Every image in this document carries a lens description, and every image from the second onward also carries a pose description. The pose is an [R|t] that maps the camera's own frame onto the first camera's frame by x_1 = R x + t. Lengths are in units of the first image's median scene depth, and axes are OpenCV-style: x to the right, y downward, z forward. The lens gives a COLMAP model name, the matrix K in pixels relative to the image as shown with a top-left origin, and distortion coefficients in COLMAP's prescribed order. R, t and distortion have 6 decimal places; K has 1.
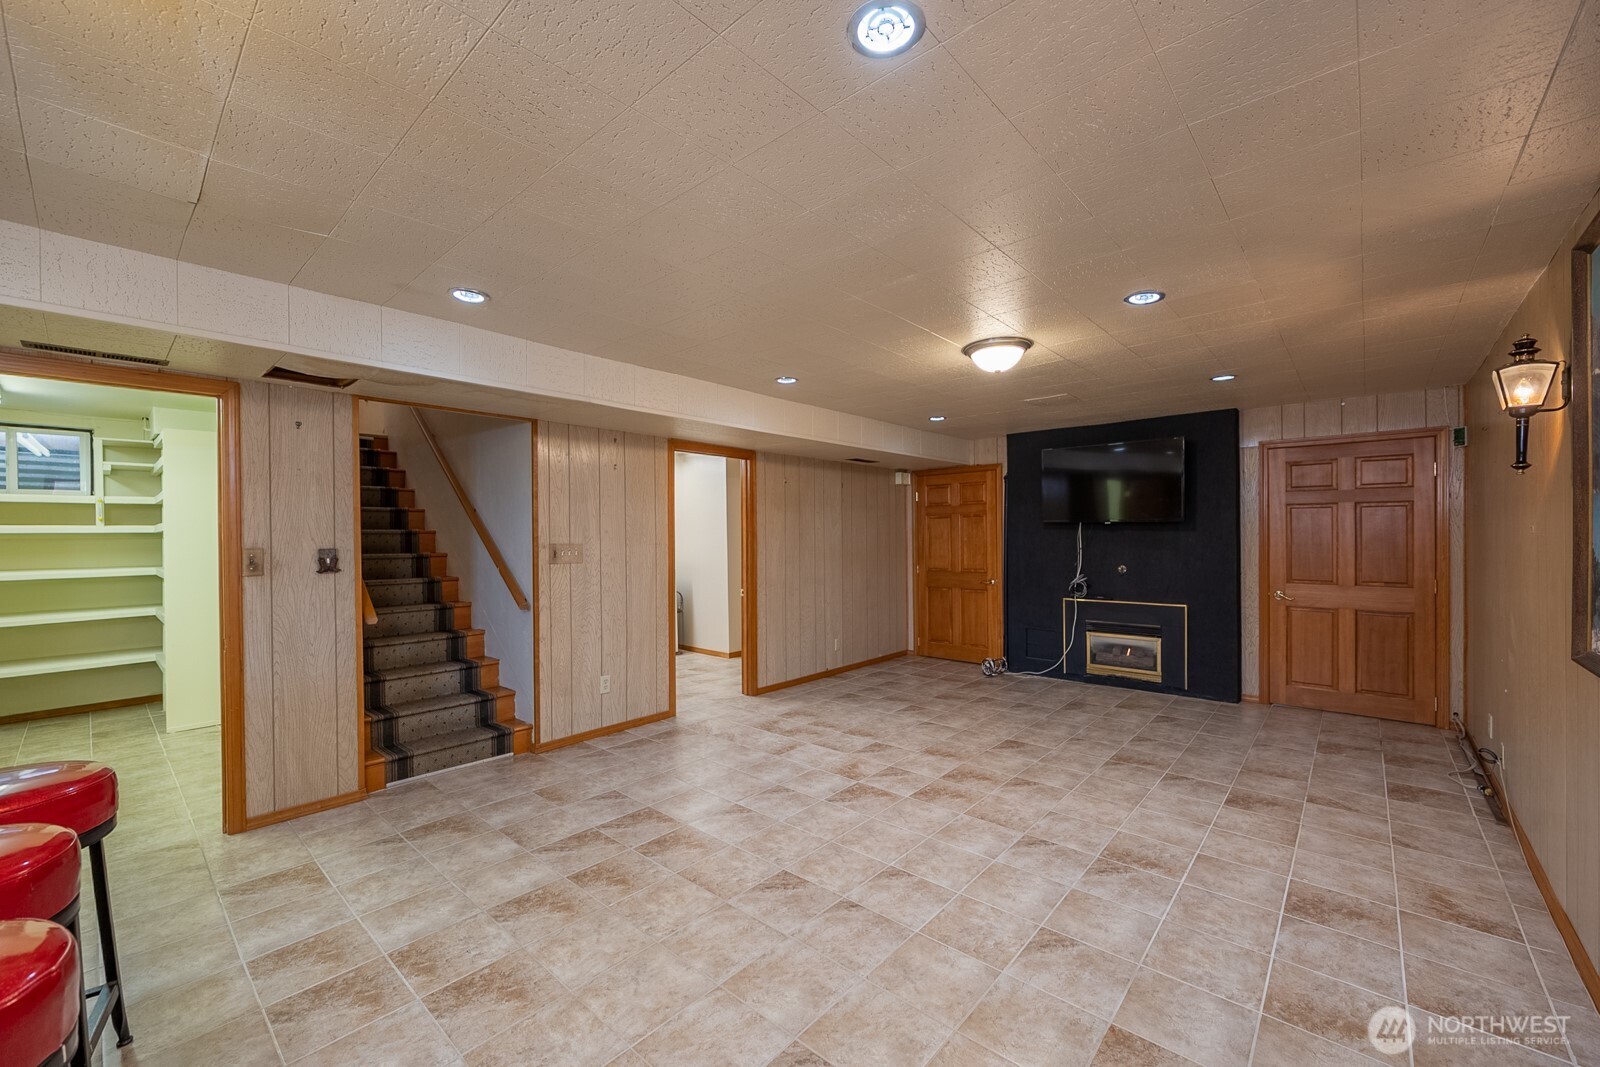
lens RADIAL K [[649.3, 0, 795.9], [0, 649.3, 528.8], [0, 0, 1]] dist [0.000222, -0.000334]
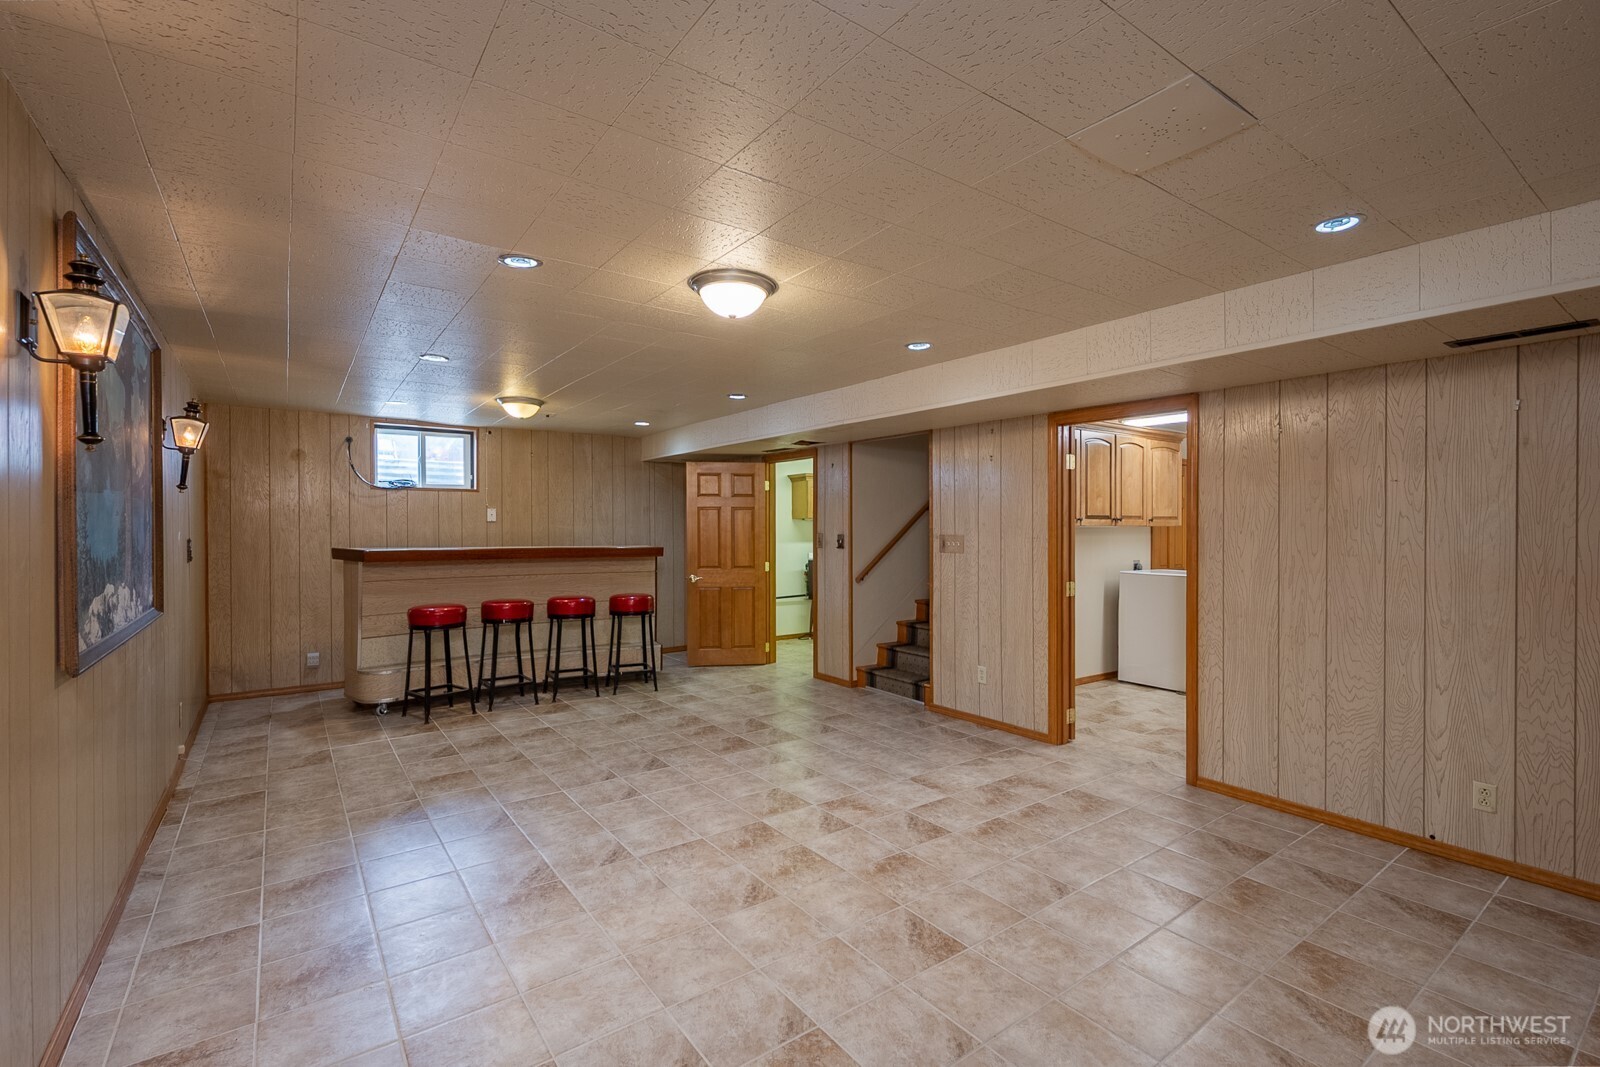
lens RADIAL K [[725.9, 0, 802.5], [0, 725.9, 543.9], [0, 0, 1]] dist [-0.000643, -0.000852]
pose [[-0.225741, 0.027489, -0.973799, 0.916032], [0.010958, 0.999610, 0.025678, 0.003862], [0.974126, -0.004875, -0.225954, 1.044400]]
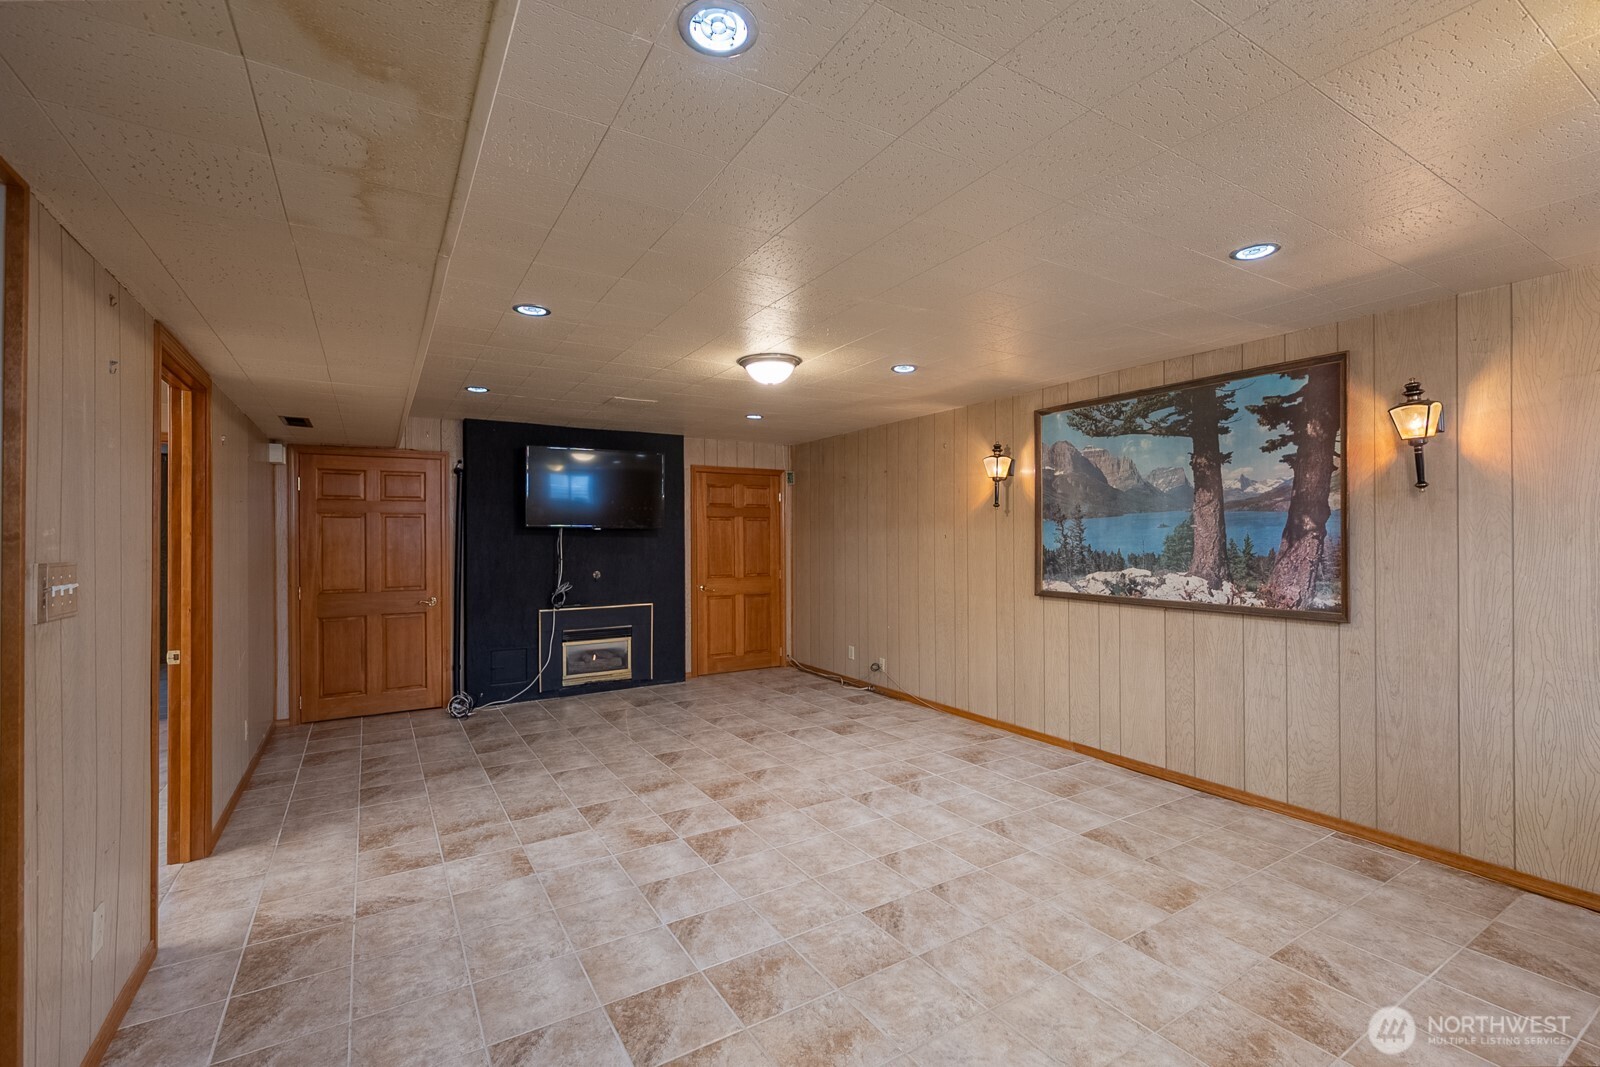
lens RADIAL K [[694.8, 0, 828.3], [0, 694.8, 524.0], [0, 0, 1]] dist [-0.000248, -0.000091]
pose [[0.262922, 0.023160, 0.964539, -0.616901], [-0.005745, 0.999732, -0.022438, 0.007583], [-0.964800, 0.000358, 0.262984, 0.505918]]
